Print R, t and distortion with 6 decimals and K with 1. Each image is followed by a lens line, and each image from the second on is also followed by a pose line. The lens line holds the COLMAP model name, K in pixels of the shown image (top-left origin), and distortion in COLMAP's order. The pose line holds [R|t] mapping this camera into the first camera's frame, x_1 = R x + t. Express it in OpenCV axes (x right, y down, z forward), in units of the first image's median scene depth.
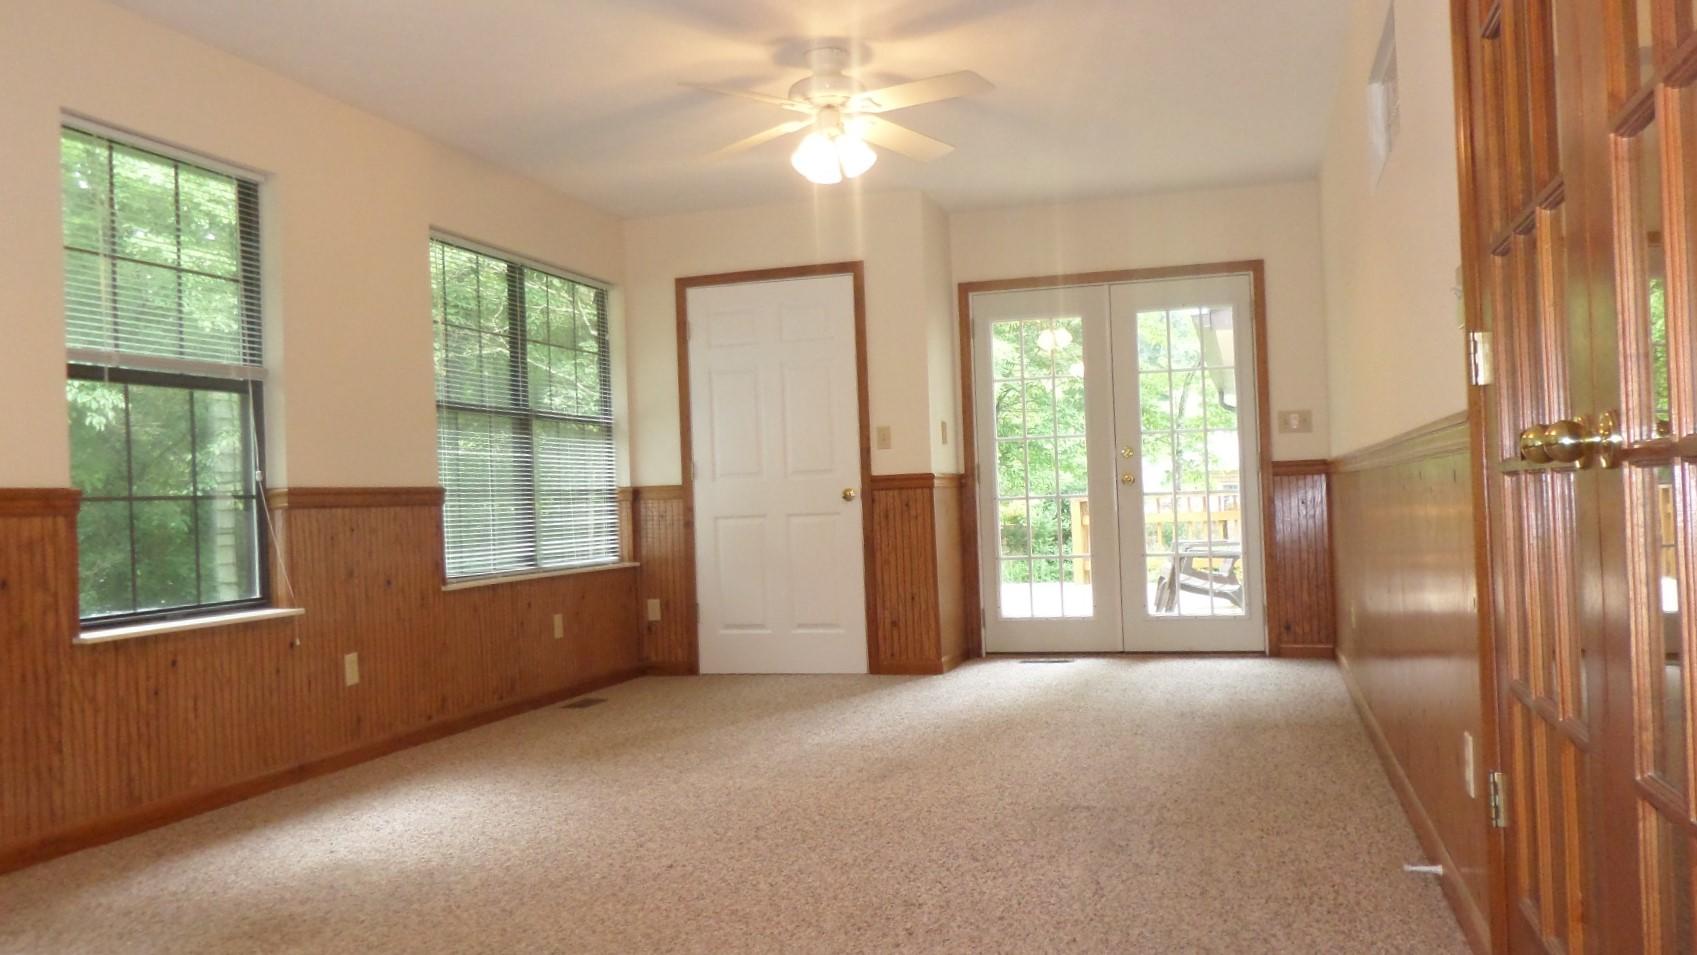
lens RADIAL K [[1215.3, 0, 857.8], [0, 1215.3, 471.9], [0, 0, 1]] dist [0.029996, -0.001106]
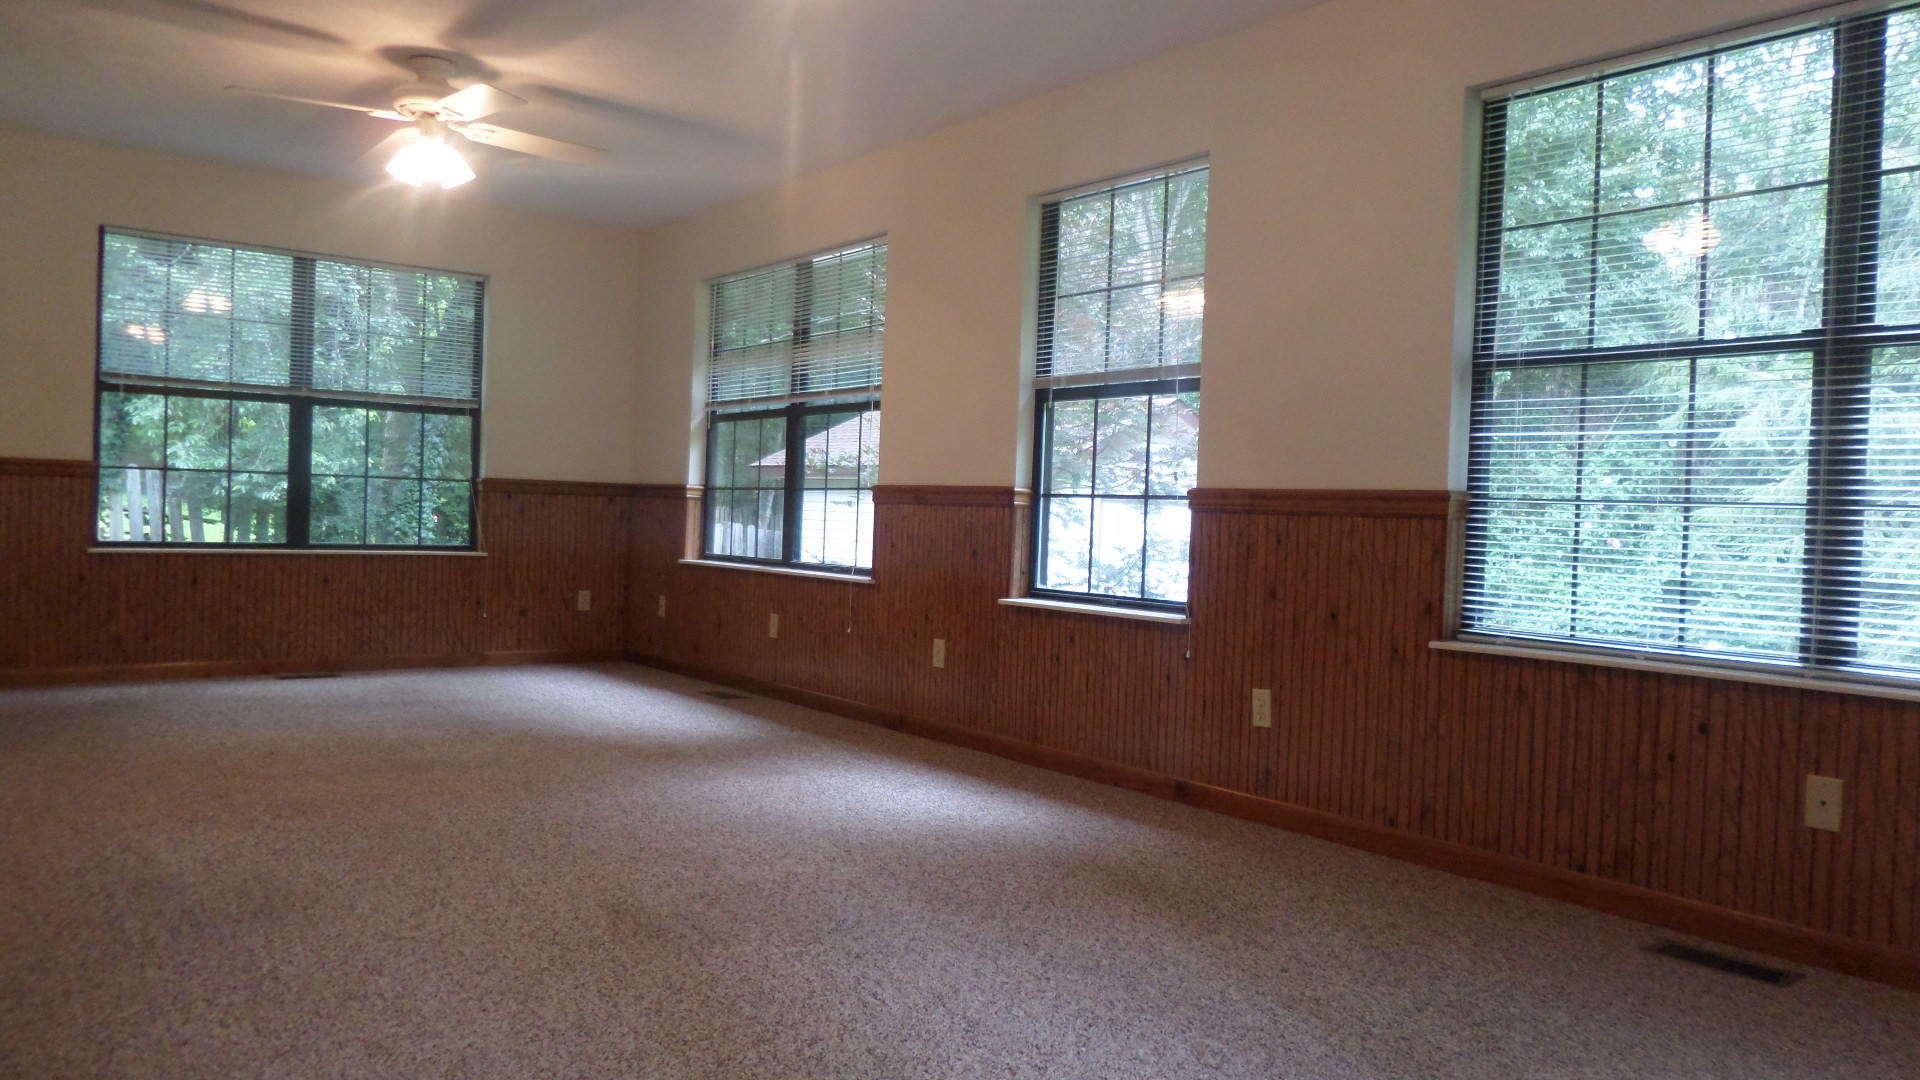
lens RADIAL K [[1375.0, 0, 970.5], [0, 1375.0, 533.7], [0, 0, 1]] dist [0.029996, -0.001106]
pose [[-0.563456, 0.034792, -0.825413, 0.473319], [0.009943, 0.999326, 0.035335, 0.007603], [0.826086, 0.011703, -0.563423, 1.382430]]
